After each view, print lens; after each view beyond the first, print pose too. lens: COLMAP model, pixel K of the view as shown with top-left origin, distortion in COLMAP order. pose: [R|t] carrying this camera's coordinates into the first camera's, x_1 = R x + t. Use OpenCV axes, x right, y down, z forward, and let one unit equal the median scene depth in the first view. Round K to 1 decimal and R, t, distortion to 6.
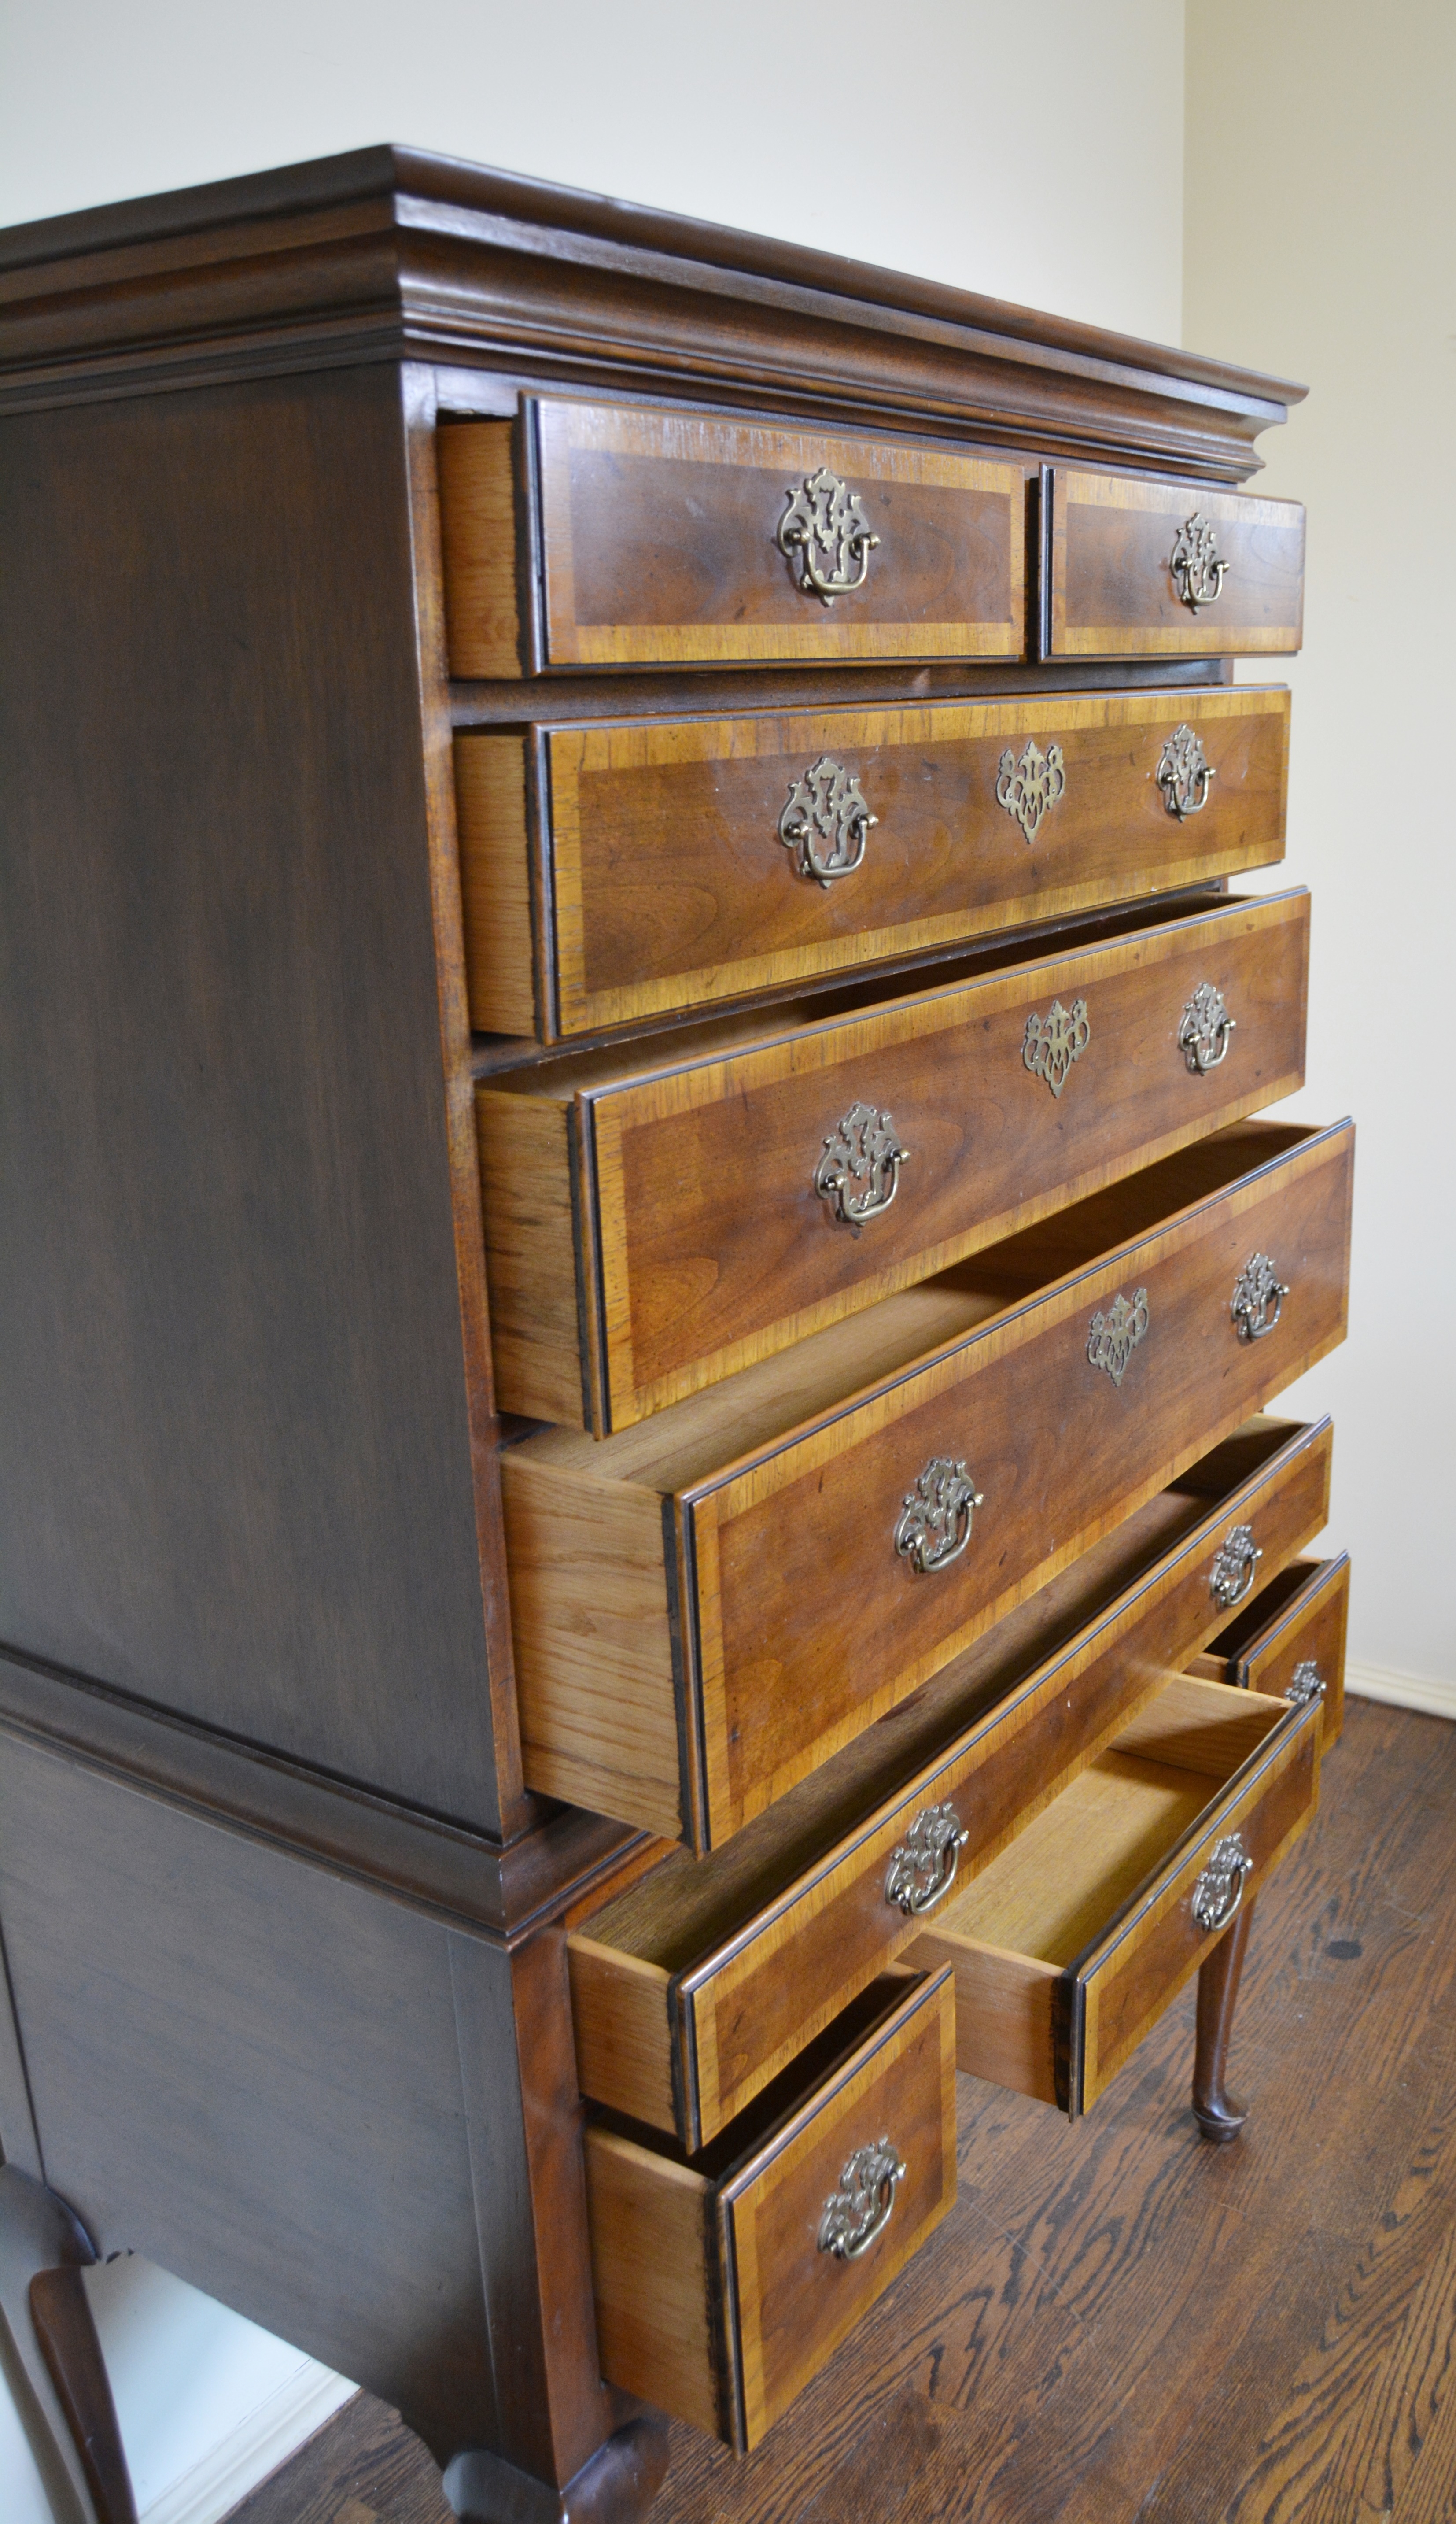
lens RADIAL K [[1993.8, 0, 728.8], [0, 1993.8, 1188.0], [0, 0, 1]] dist [-0.126926, 0.090606]
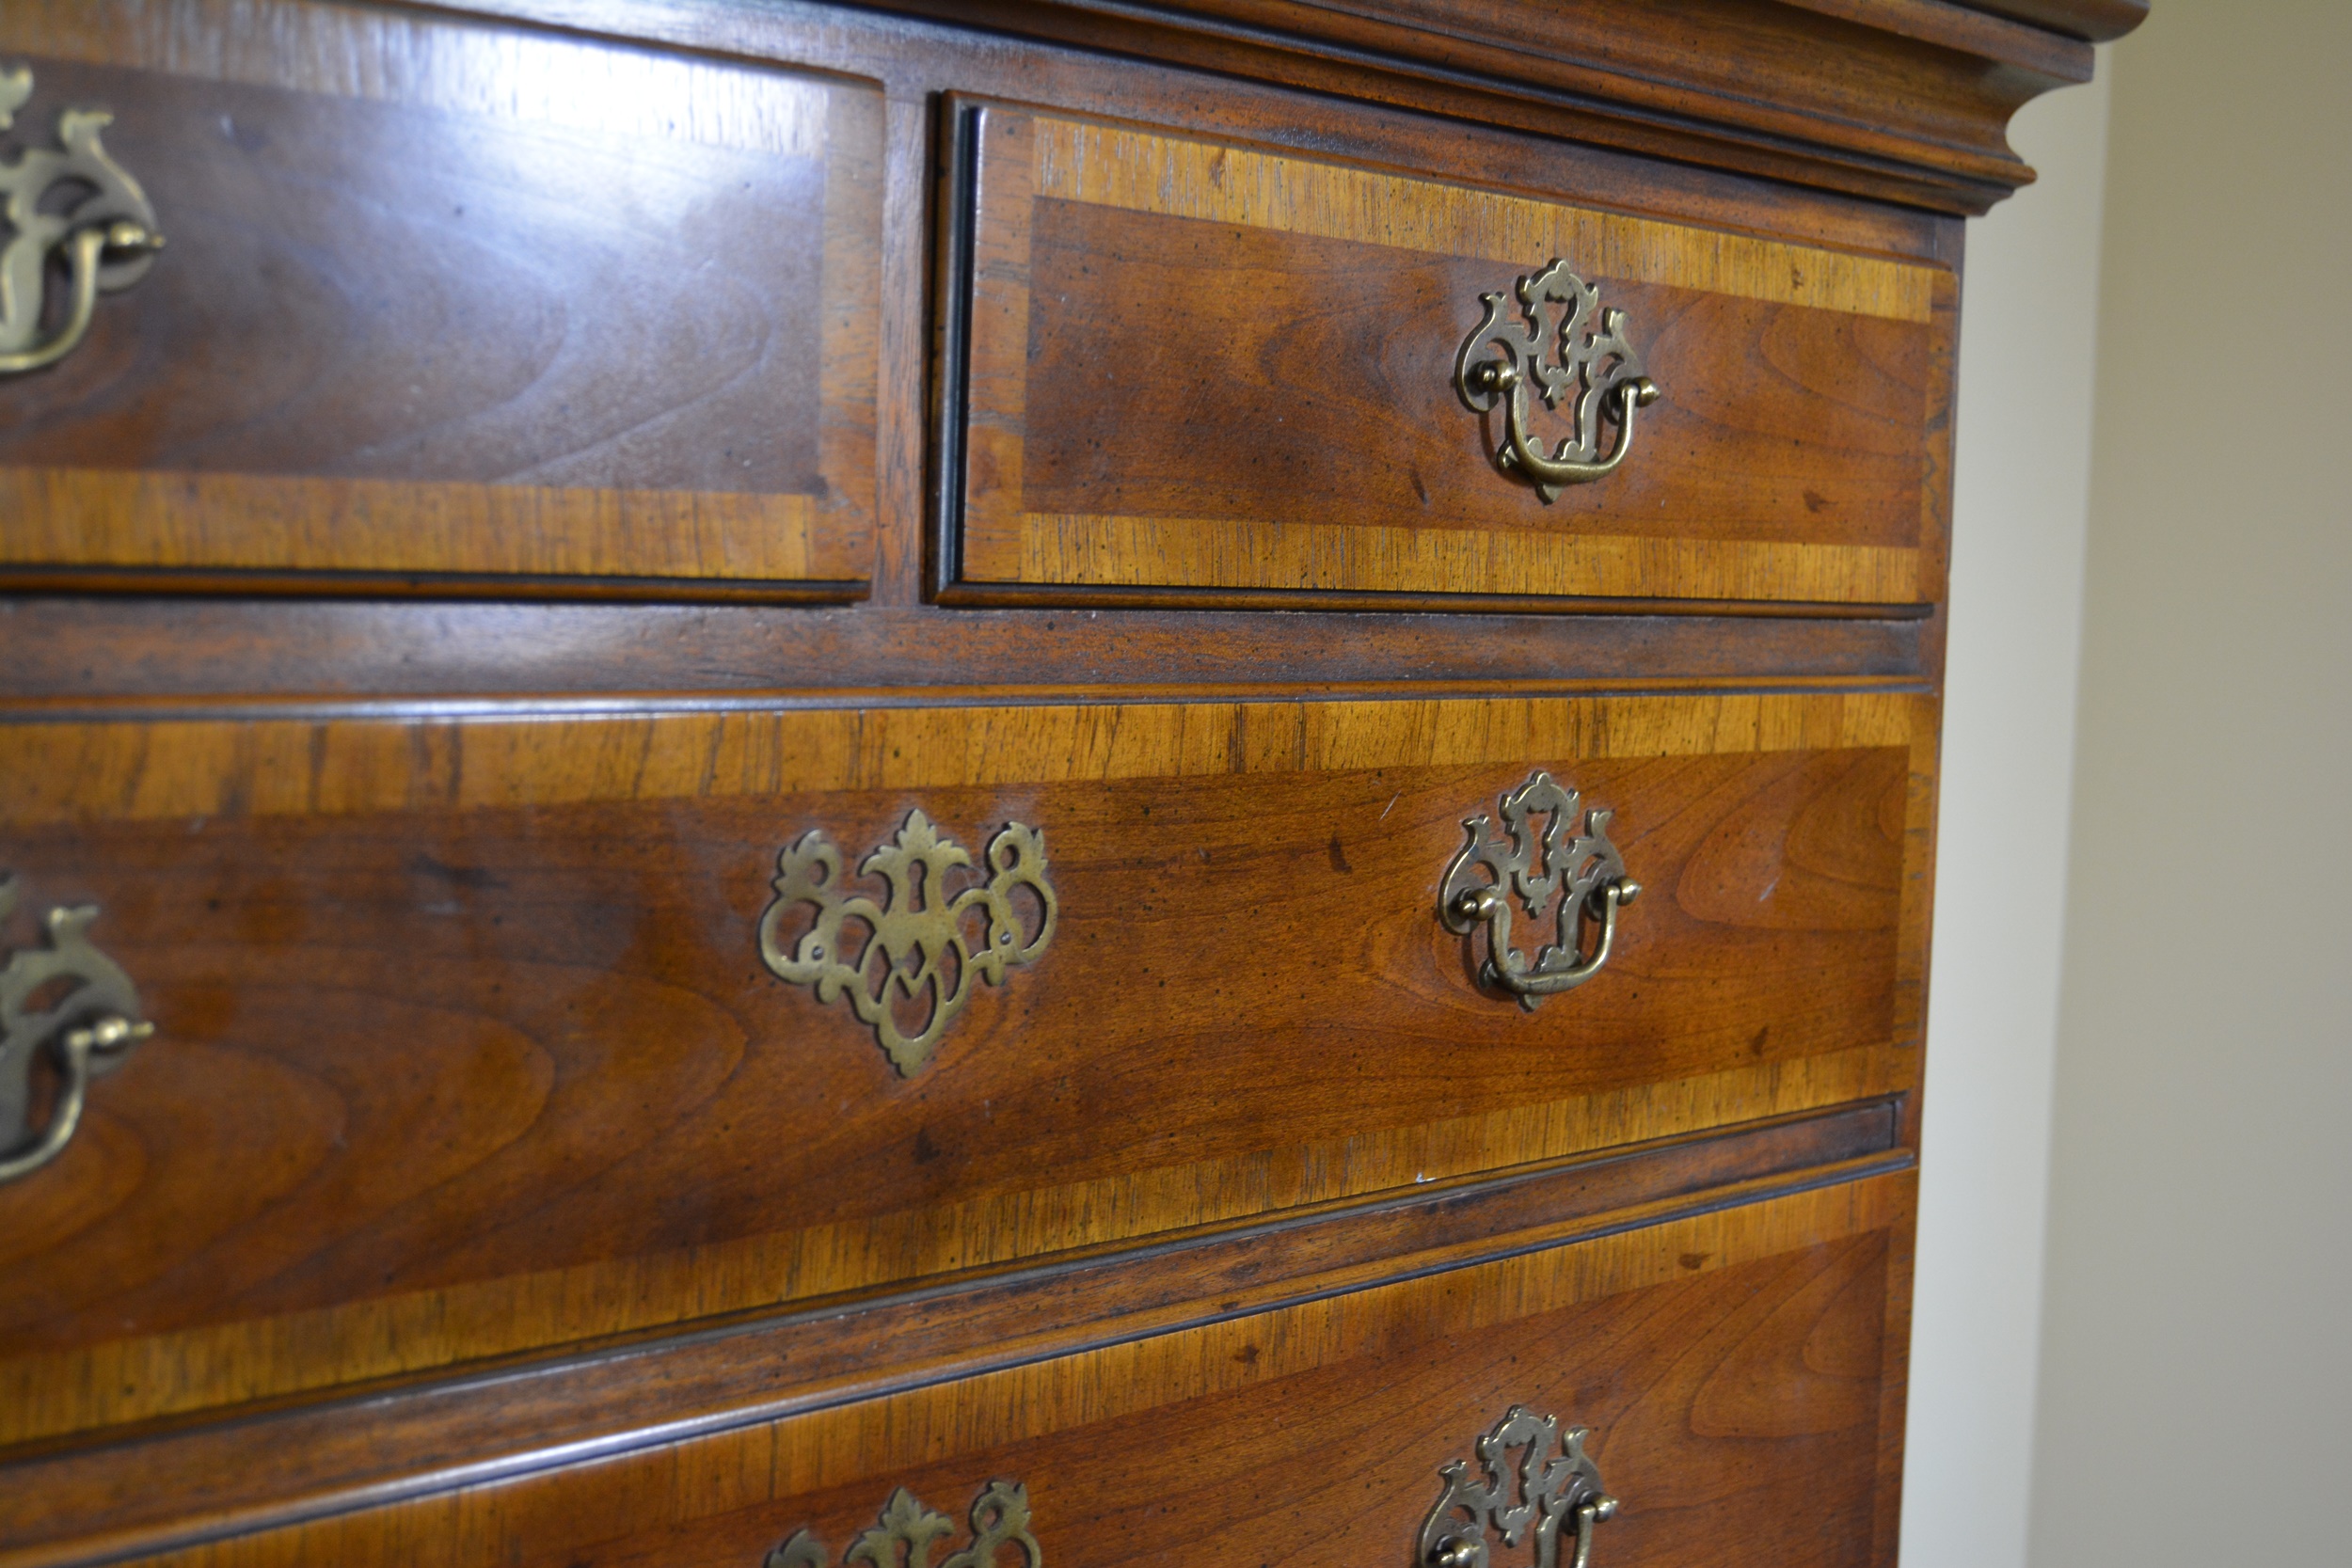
lens RADIAL K [[3046.8, 0, 1176.0], [0, 3046.8, 784.0], [0, 0, 1]] dist [-0.055197, -0.005692]
pose [[0.985872, 0.062239, -0.155510, 0.339352], [-0.090400, 0.979290, -0.181161, -0.151123], [0.141014, 0.192659, 0.971081, 0.515285]]
